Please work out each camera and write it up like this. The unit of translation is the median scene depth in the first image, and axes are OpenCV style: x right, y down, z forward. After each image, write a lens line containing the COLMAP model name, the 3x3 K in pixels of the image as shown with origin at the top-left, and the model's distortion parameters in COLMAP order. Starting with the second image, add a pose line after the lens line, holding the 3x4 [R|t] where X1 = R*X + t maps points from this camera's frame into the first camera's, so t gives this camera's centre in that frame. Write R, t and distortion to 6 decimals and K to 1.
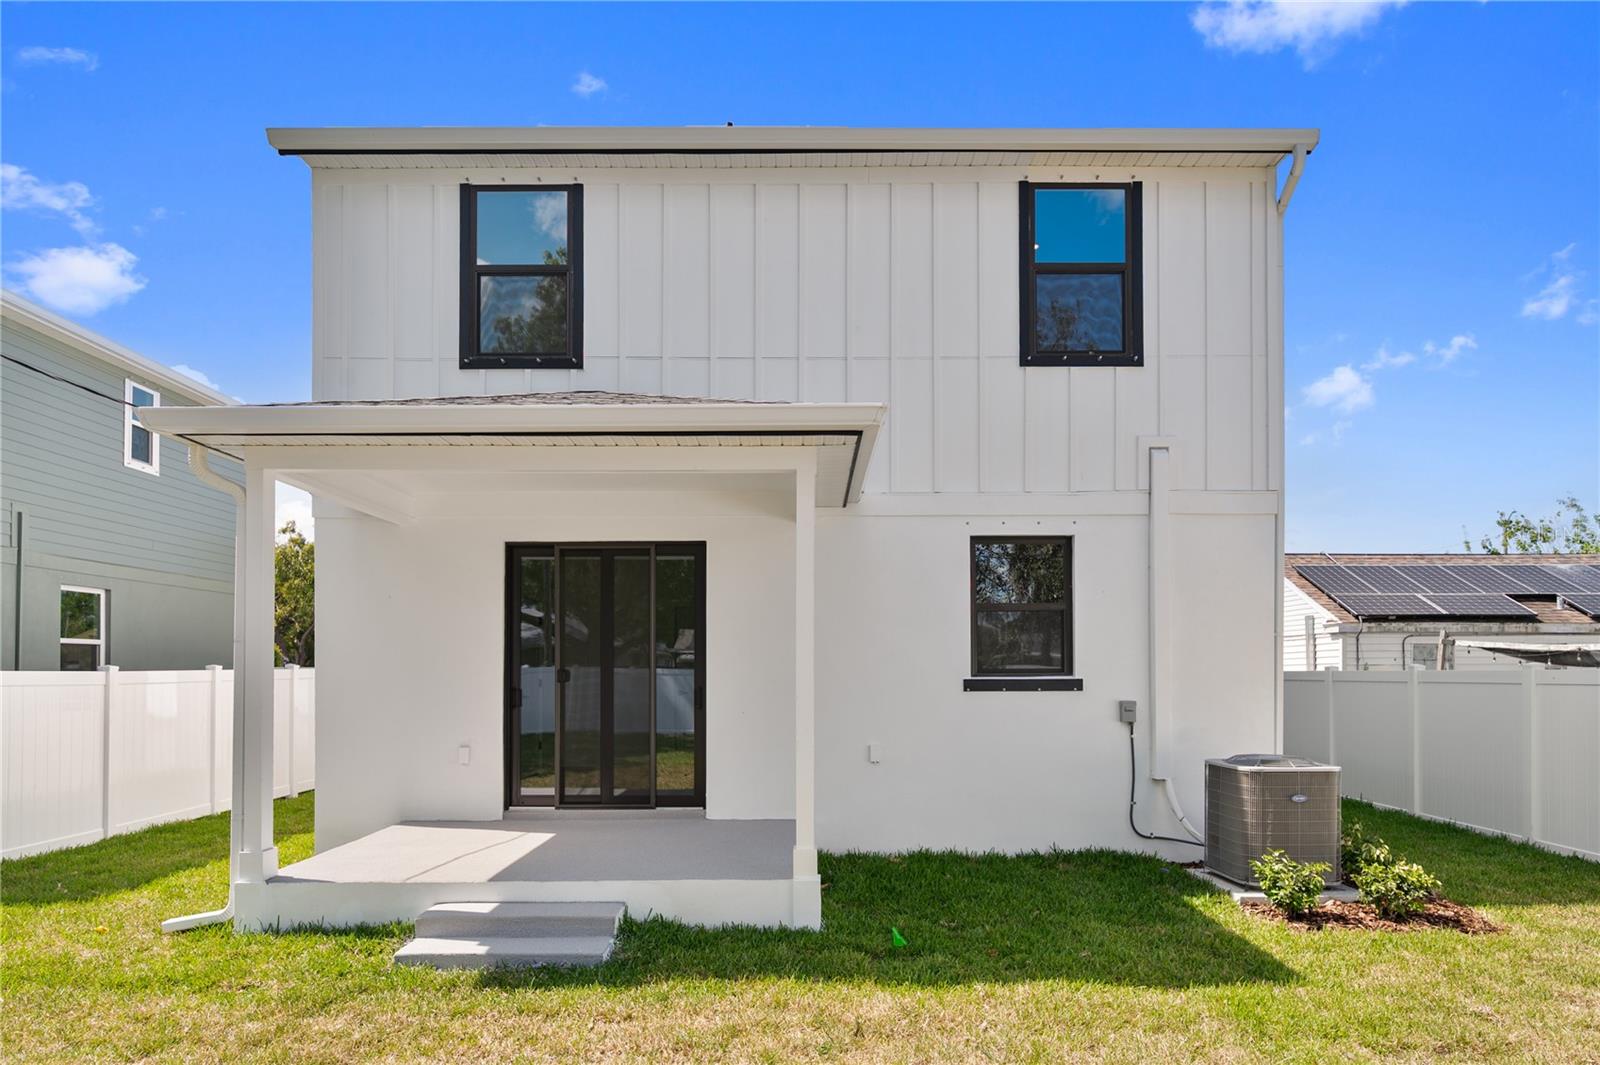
lens RADIAL K [[917.0, 0, 800.0], [0, 917.0, 532.5], [0, 0, 1]] dist [-0.001476, -0.000982]
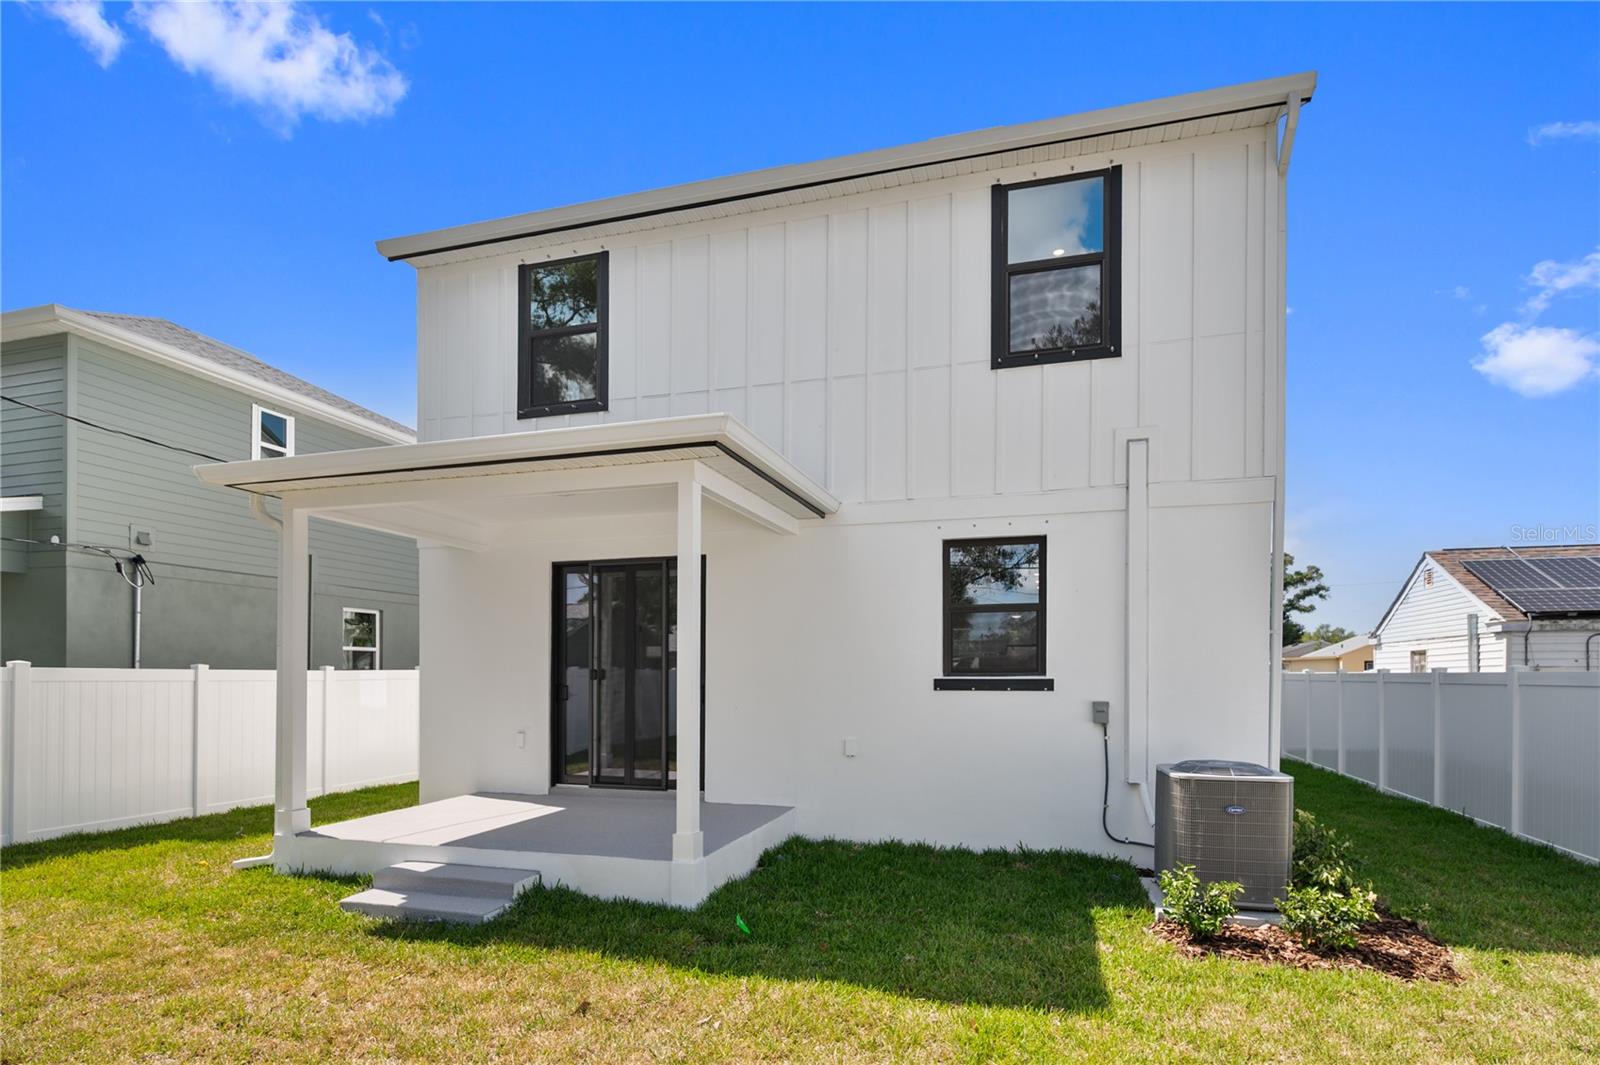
lens RADIAL K [[790.0, 0, 800.2], [0, 790.0, 570.5], [0, 0, 1]] dist [-0.001279, -0.000026]
pose [[0.961584, -0.032818, -0.272543, 0.280427], [0.038465, 0.999141, 0.015402, 0.018858], [0.271803, -0.025294, 0.962020, 0.106589]]
